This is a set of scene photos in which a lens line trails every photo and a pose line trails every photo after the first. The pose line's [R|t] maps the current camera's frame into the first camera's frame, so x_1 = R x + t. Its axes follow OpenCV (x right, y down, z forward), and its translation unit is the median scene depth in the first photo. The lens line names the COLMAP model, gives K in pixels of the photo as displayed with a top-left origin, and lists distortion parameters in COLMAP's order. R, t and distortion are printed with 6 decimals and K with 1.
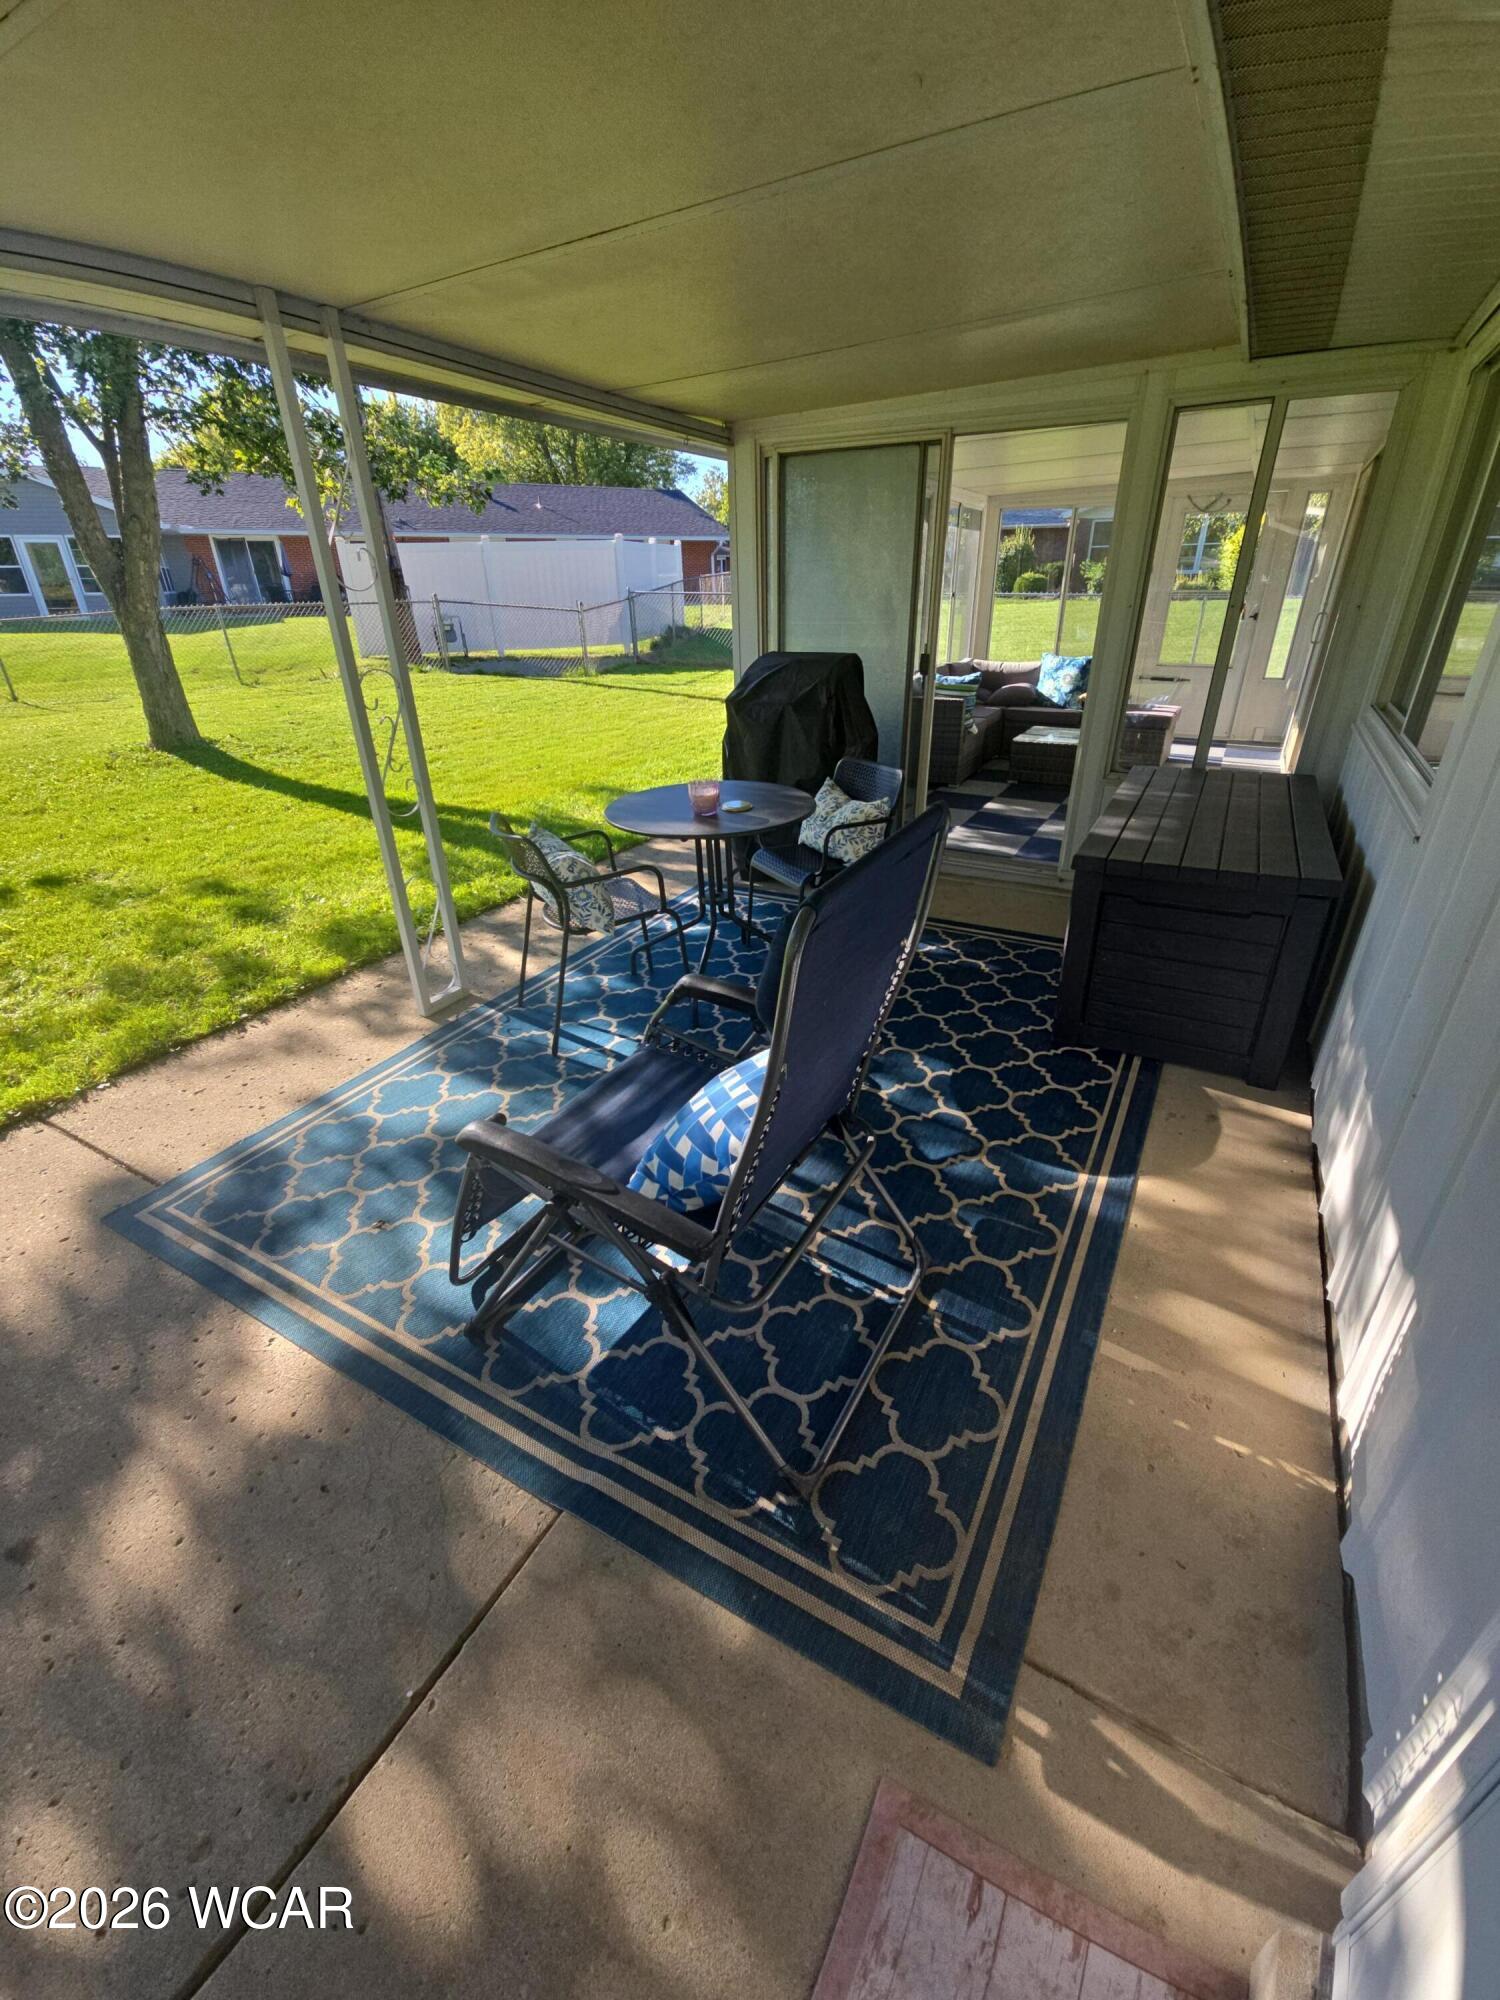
lens RADIAL K [[813.6, 0, 757.1], [0, 813.6, 1005.5], [0, 0, 1]] dist [-0.001051, -0.001425]
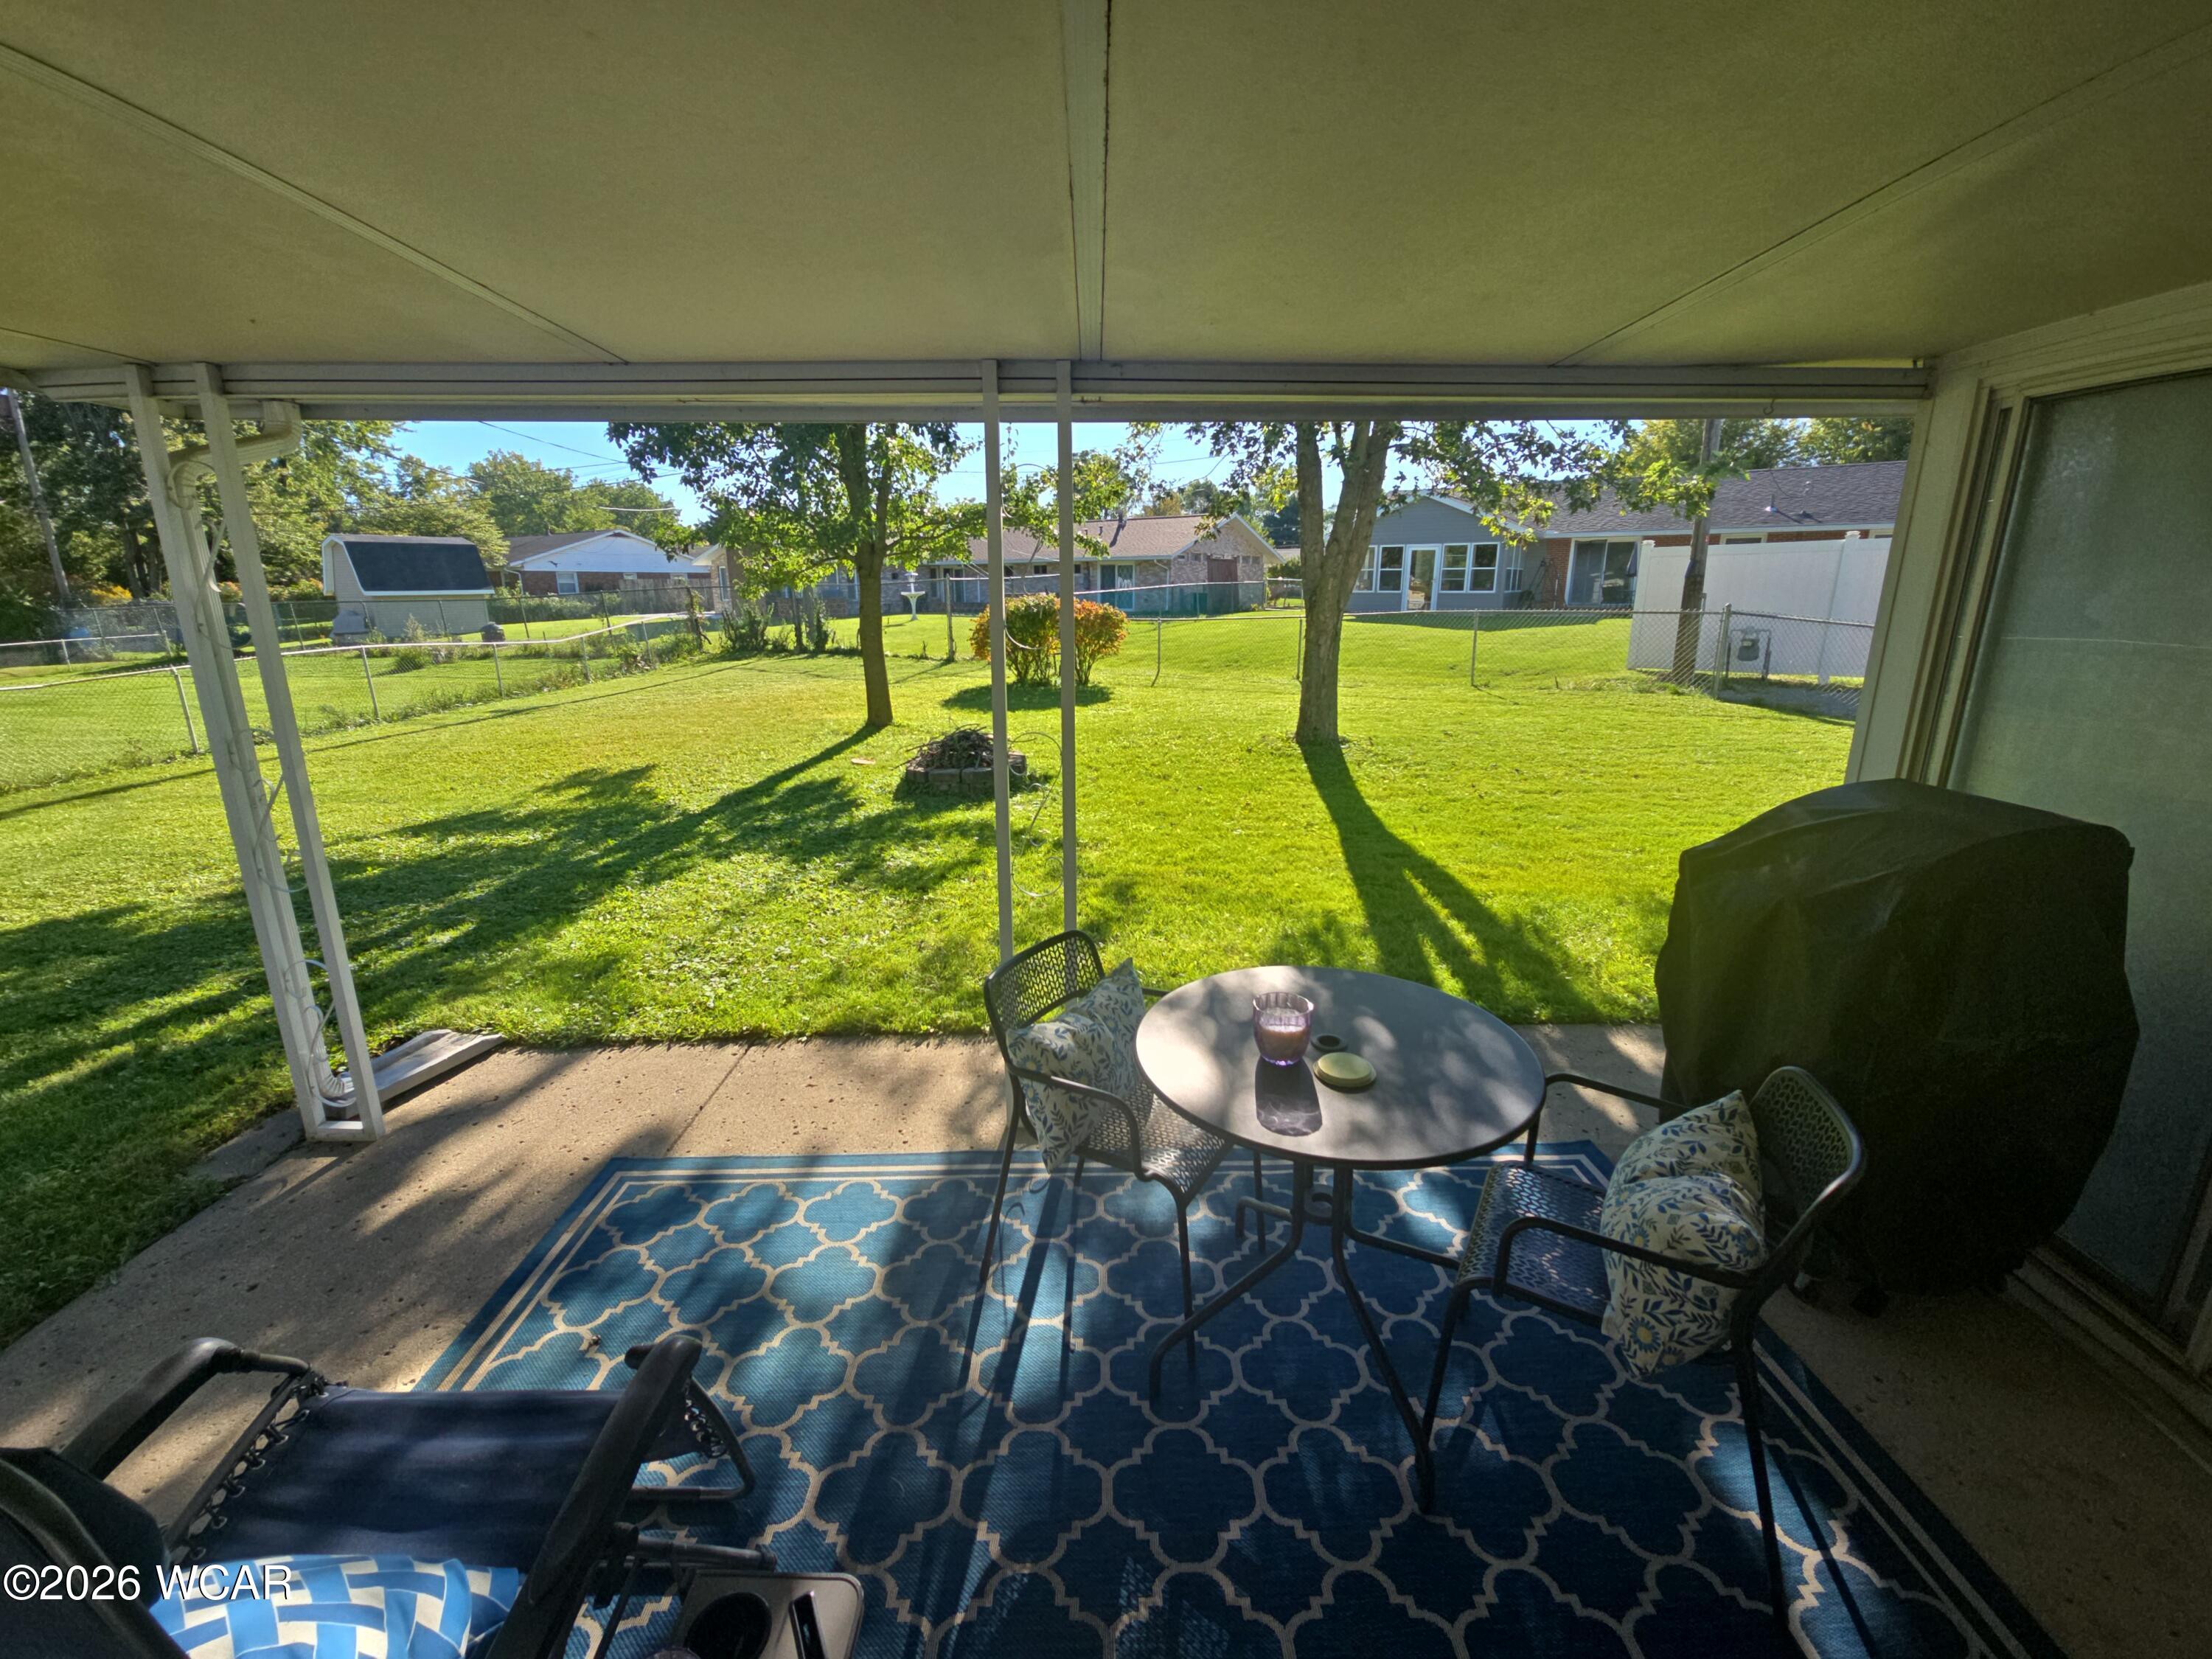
lens RADIAL K [[899.8, 0, 1102.3], [0, 899.8, 816.6], [0, 0, 1]] dist [-0.001051, -0.001425]
pose [[0.490496, 0.223389, -0.842325, 0.299364], [-0.400430, 0.916275, 0.009825, -0.292944], [0.773996, 0.332473, 0.538880, 0.454834]]
